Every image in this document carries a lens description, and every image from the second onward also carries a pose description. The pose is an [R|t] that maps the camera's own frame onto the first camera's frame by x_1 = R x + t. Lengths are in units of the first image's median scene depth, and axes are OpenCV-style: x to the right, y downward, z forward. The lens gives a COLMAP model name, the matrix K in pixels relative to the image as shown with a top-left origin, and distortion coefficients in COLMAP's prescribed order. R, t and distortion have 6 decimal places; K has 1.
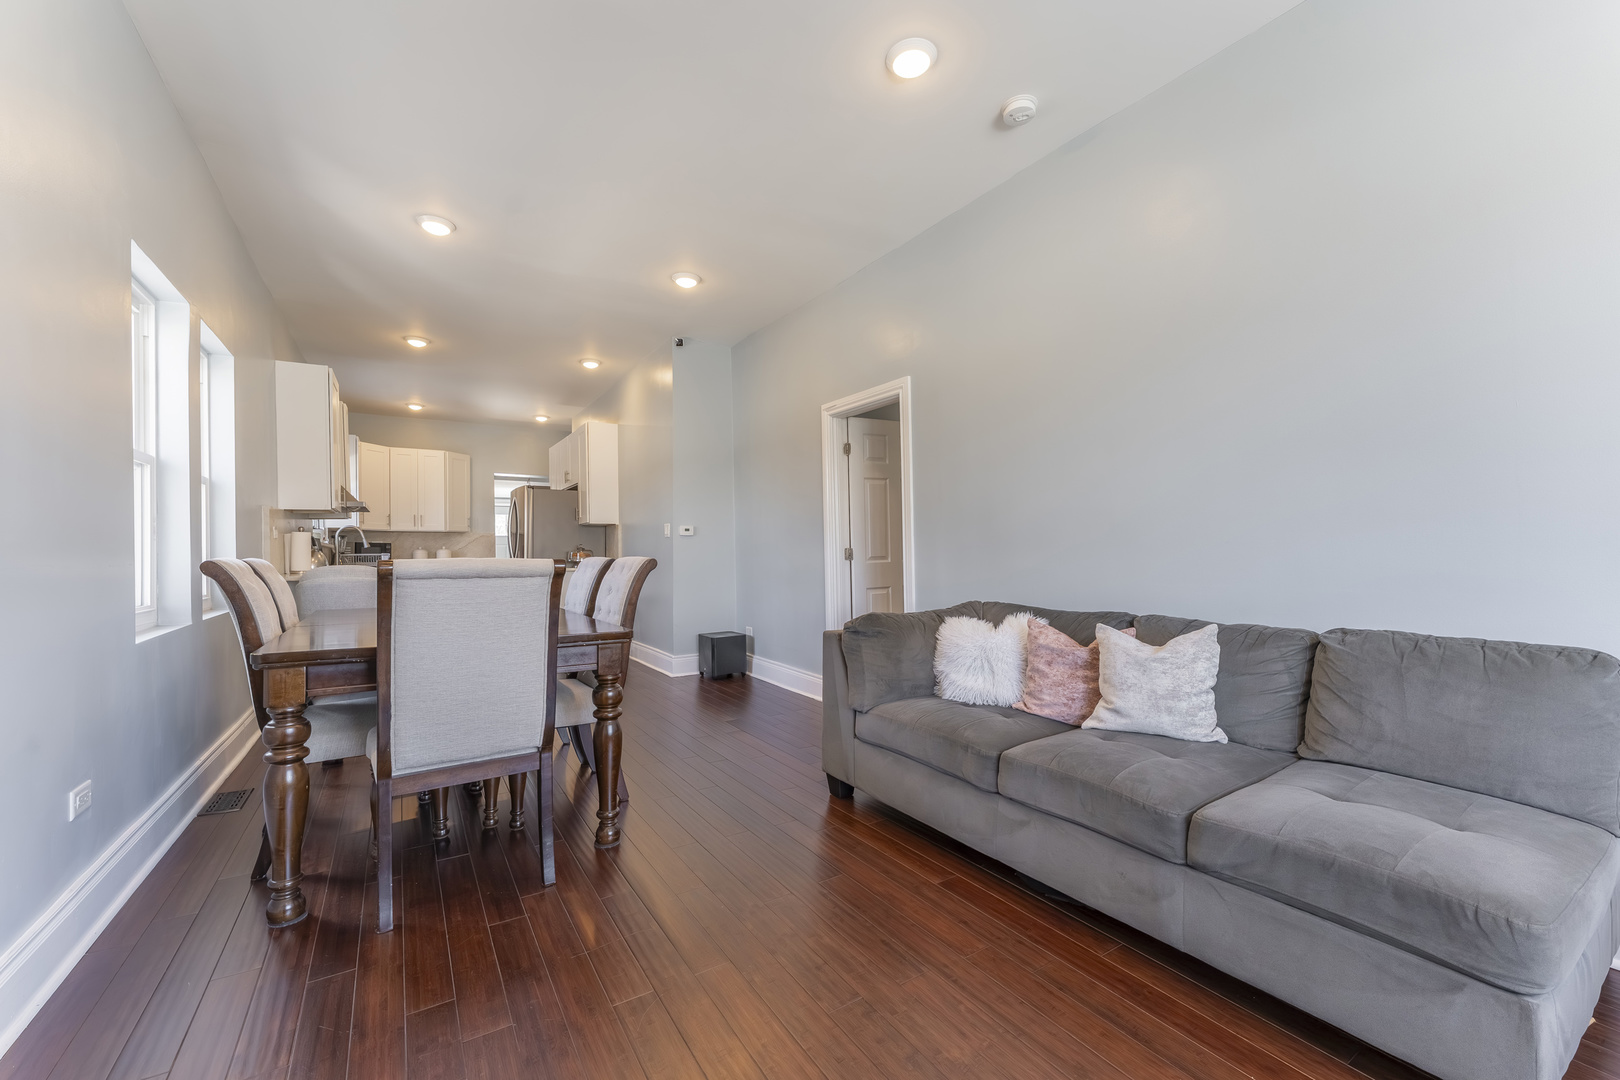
lens RADIAL K [[647.2, 0, 811.0], [0, 647.2, 548.1], [0, 0, 1]] dist [-0.002118, 0.000054]
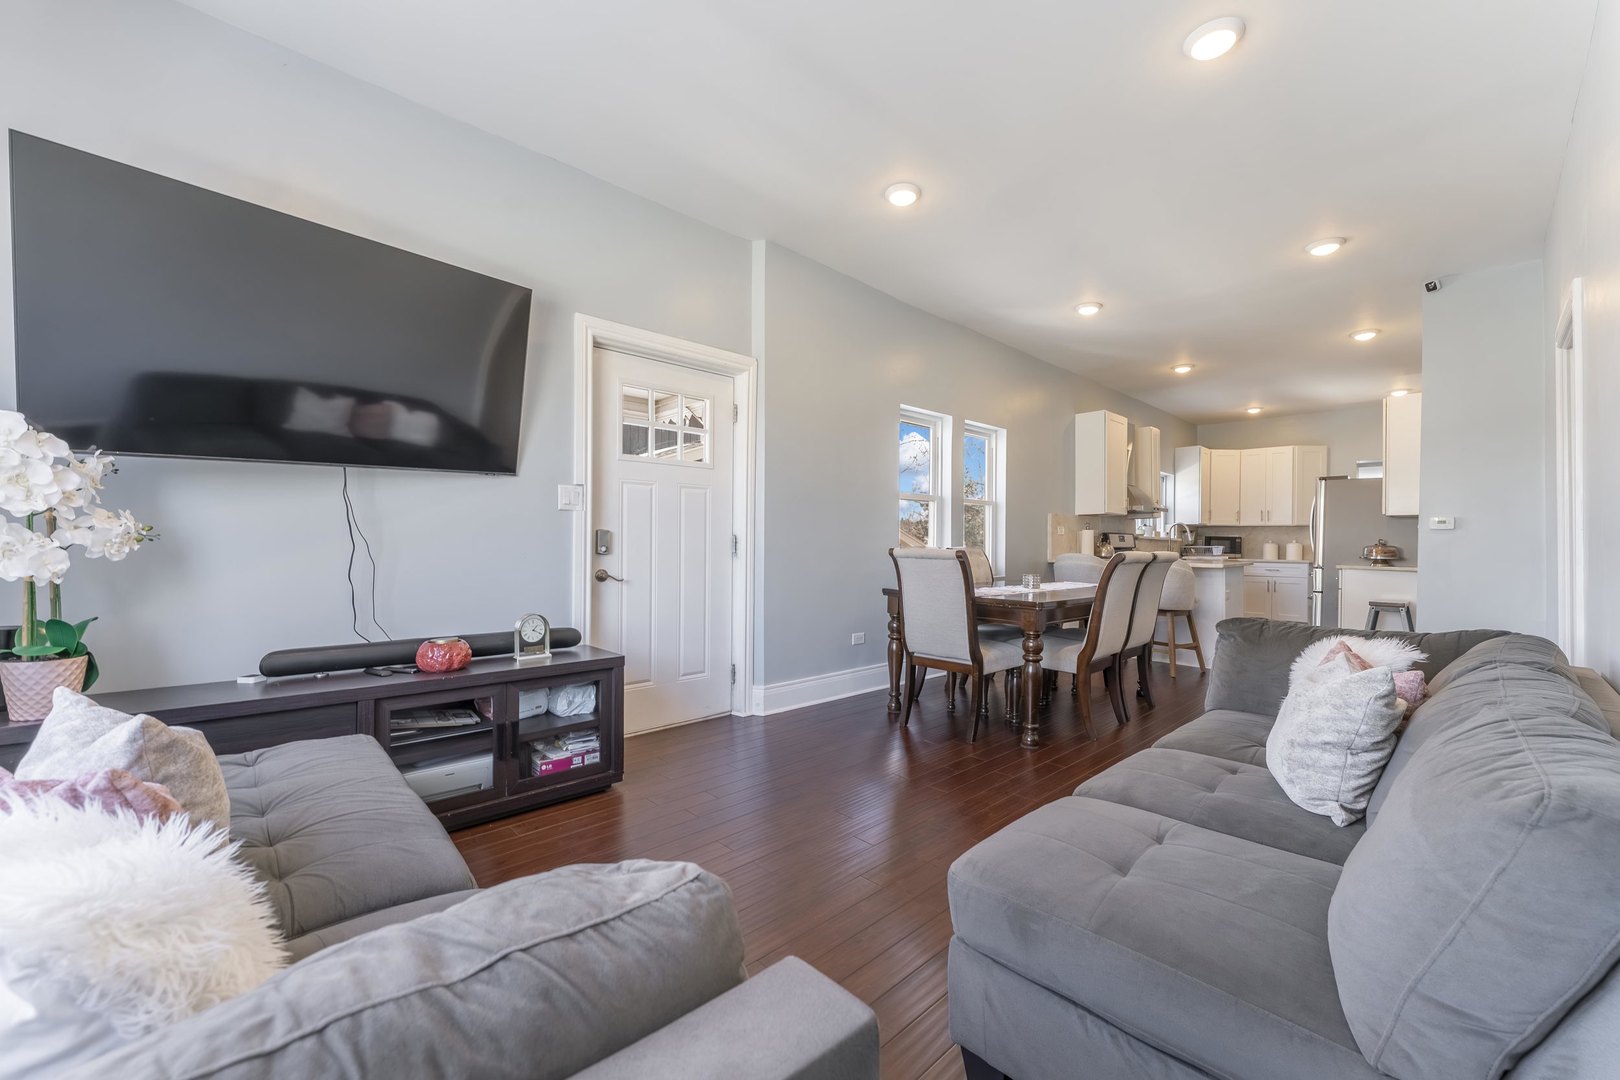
lens RADIAL K [[647.2, 0, 811.0], [0, 647.2, 548.1], [0, 0, 1]] dist [-0.002118, 0.000054]
pose [[0.192998, 0.019535, -0.981005, 0.308829], [-0.006587, 0.999805, 0.018613, -0.004438], [0.981177, 0.002870, 0.193089, 0.070688]]
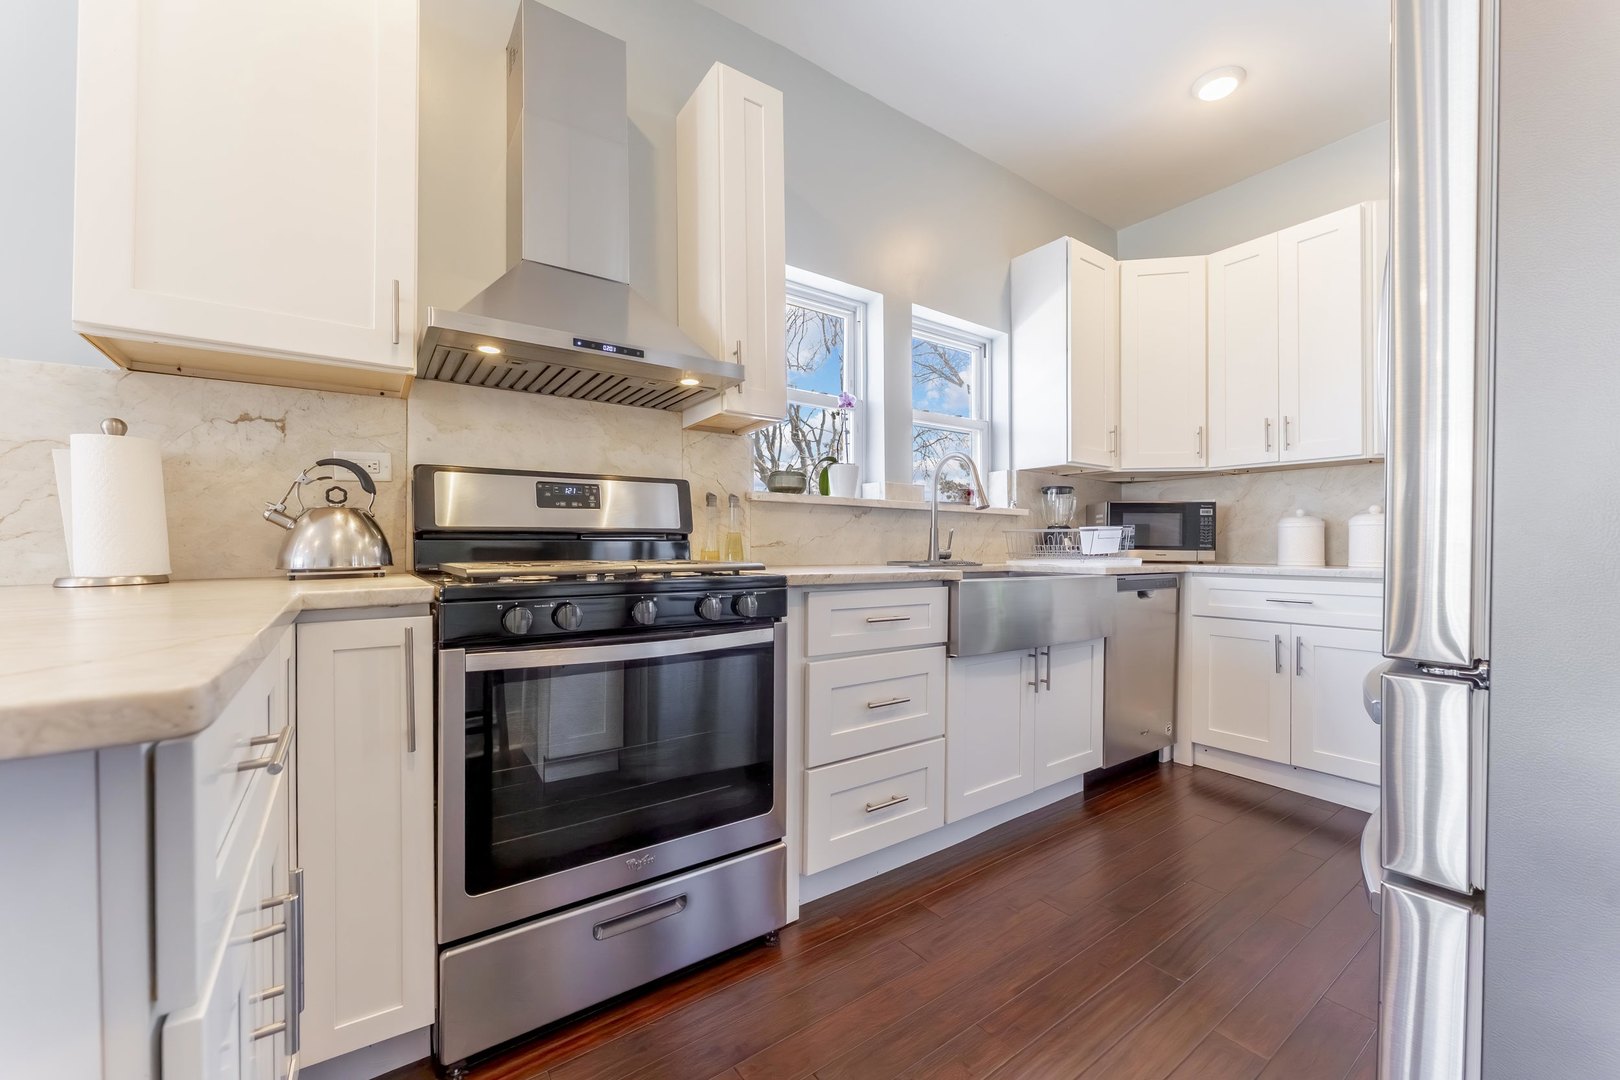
lens RADIAL K [[647.2, 0, 811.0], [0, 647.2, 548.1], [0, 0, 1]] dist [-0.002118, 0.000054]
pose [[0.064433, 0.014584, -0.997815, -0.291535], [0.007573, 0.999857, 0.015103, 0.013245], [0.997893, -0.008530, 0.064314, 0.774202]]
